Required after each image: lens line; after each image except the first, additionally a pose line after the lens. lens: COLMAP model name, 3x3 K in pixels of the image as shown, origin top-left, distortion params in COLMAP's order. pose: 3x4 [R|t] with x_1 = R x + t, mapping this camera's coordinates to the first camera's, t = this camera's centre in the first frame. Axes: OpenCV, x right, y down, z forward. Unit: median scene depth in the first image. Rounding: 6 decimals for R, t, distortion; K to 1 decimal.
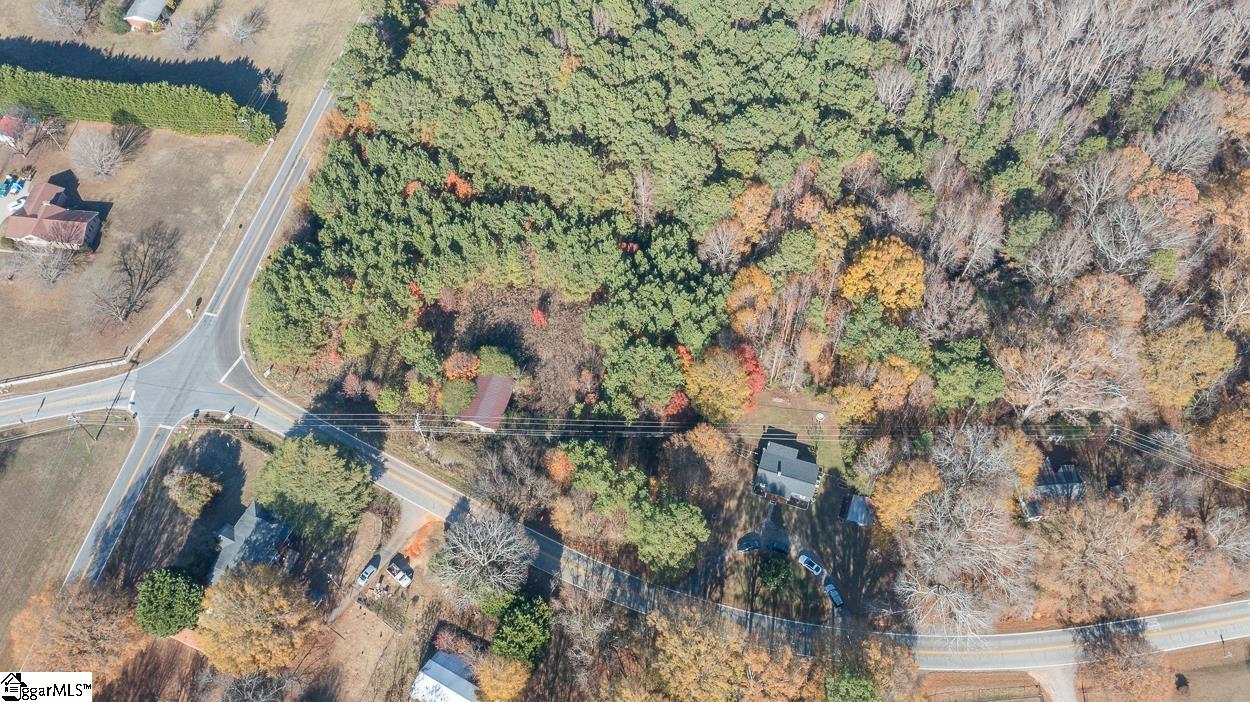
lens RADIAL K [[994.5, 0, 622.0], [0, 994.5, 352.7], [0, 0, 1]] dist [-0.001713, -0.003042]
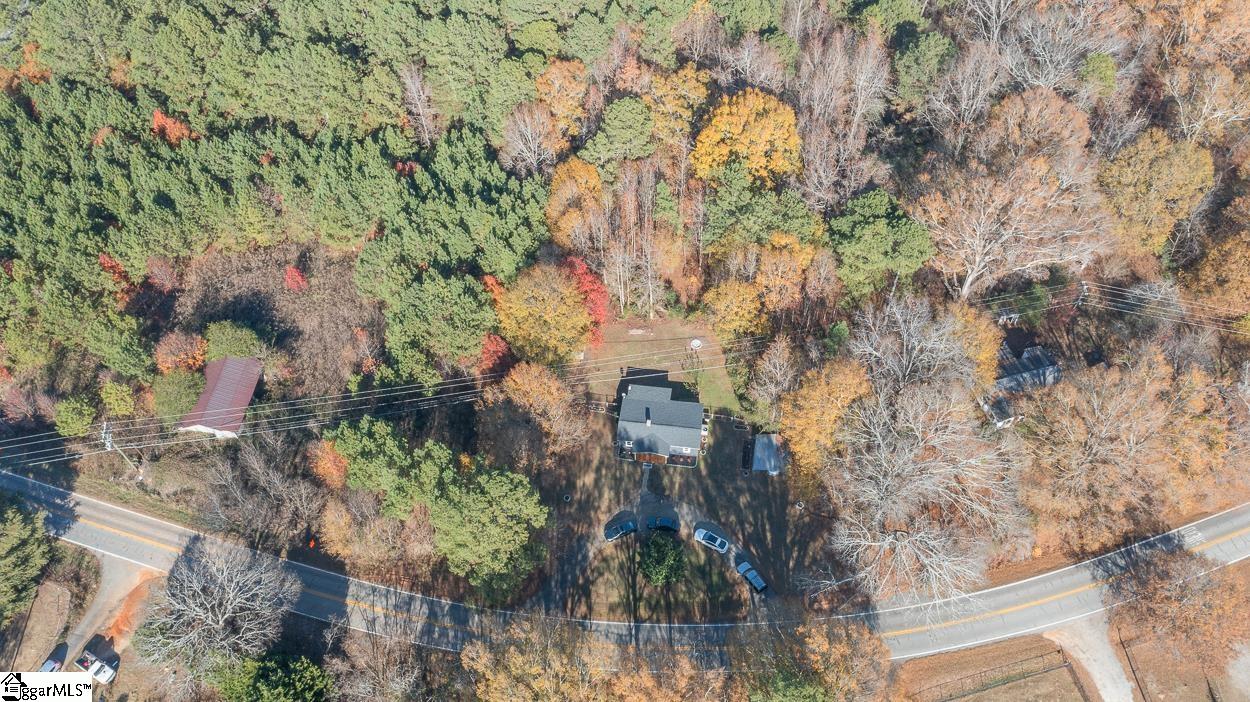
lens RADIAL K [[994.5, 0, 622.0], [0, 994.5, 352.7], [0, 0, 1]] dist [-0.001713, -0.003042]
pose [[0.982729, -0.161542, 0.090268, 0.082913], [0.167341, 0.984021, -0.060827, 0.110906], [-0.079000, 0.074882, 0.994058, 0.292560]]
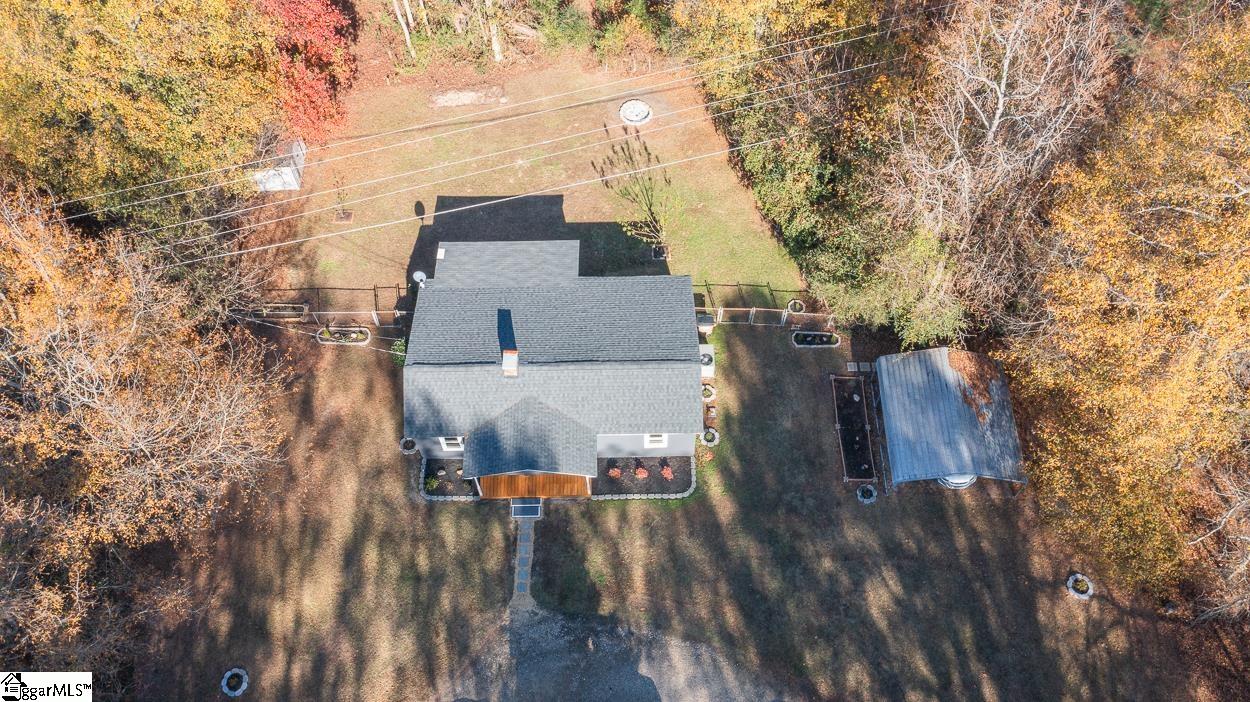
lens RADIAL K [[994.5, 0, 622.0], [0, 994.5, 352.7], [0, 0, 1]] dist [-0.001713, -0.003042]
pose [[0.945141, -0.287494, 0.155100, 0.146982], [0.285050, 0.957749, 0.038261, 0.116591], [-0.159547, 0.008049, 0.987158, 0.790213]]
